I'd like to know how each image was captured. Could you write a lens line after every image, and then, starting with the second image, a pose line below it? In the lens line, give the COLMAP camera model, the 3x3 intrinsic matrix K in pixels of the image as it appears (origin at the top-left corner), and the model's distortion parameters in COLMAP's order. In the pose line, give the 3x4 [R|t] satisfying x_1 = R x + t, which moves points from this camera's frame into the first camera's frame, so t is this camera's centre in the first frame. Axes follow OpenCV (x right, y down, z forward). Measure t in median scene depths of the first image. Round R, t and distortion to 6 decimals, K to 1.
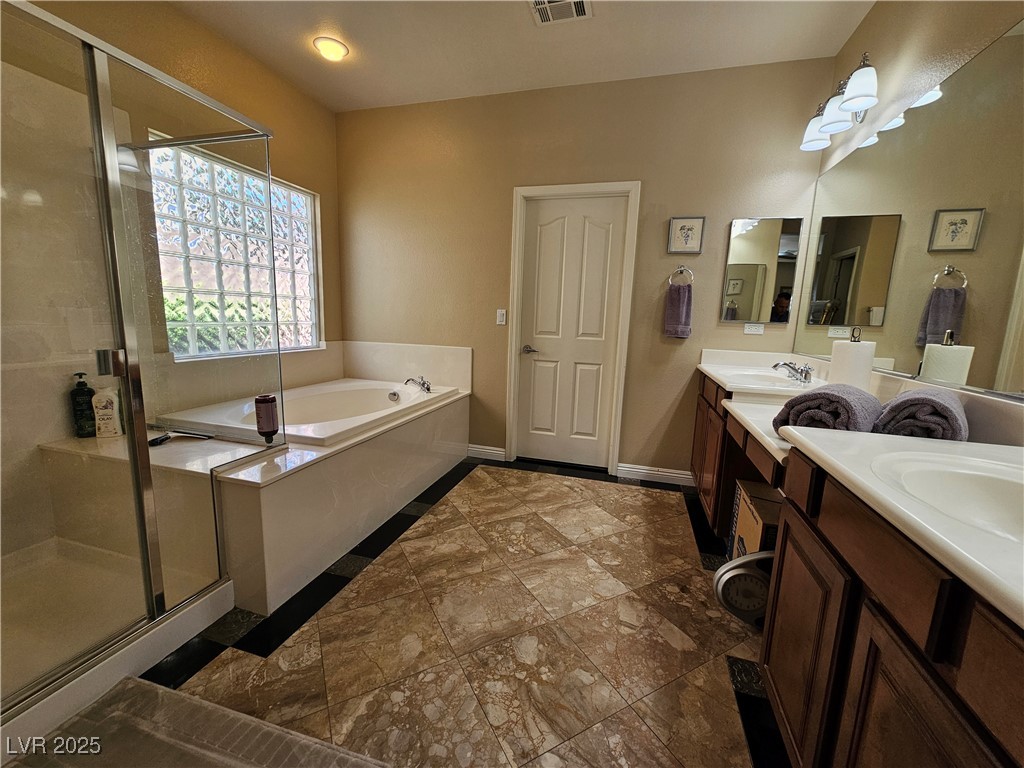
lens RADIAL K [[419.4, 0, 511.6], [0, 419.4, 384.4], [0, 0, 1]] dist [0.000399, 0.000280]
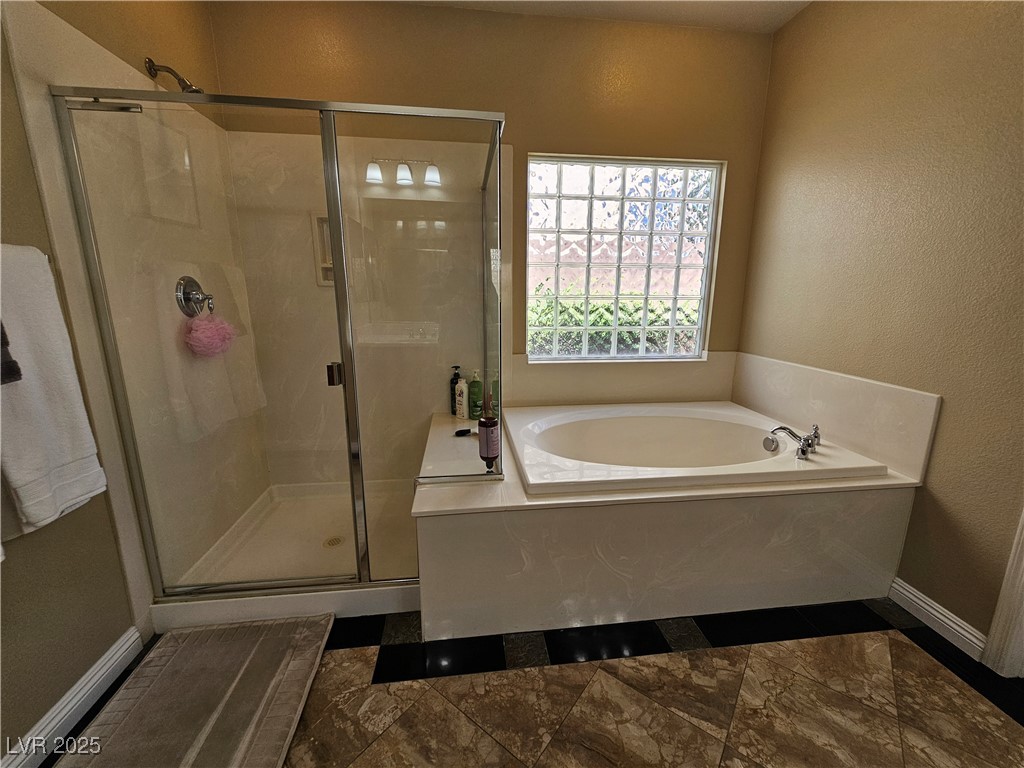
lens RADIAL K [[419.4, 0, 513.4], [0, 419.4, 382.7], [0, 0, 1]] dist [0.000399, 0.000280]
pose [[0.399223, 0.158783, -0.903000, 0.207555], [-0.137752, 0.984098, 0.112142, -0.128251], [0.906447, 0.079620, 0.414747, 0.532710]]
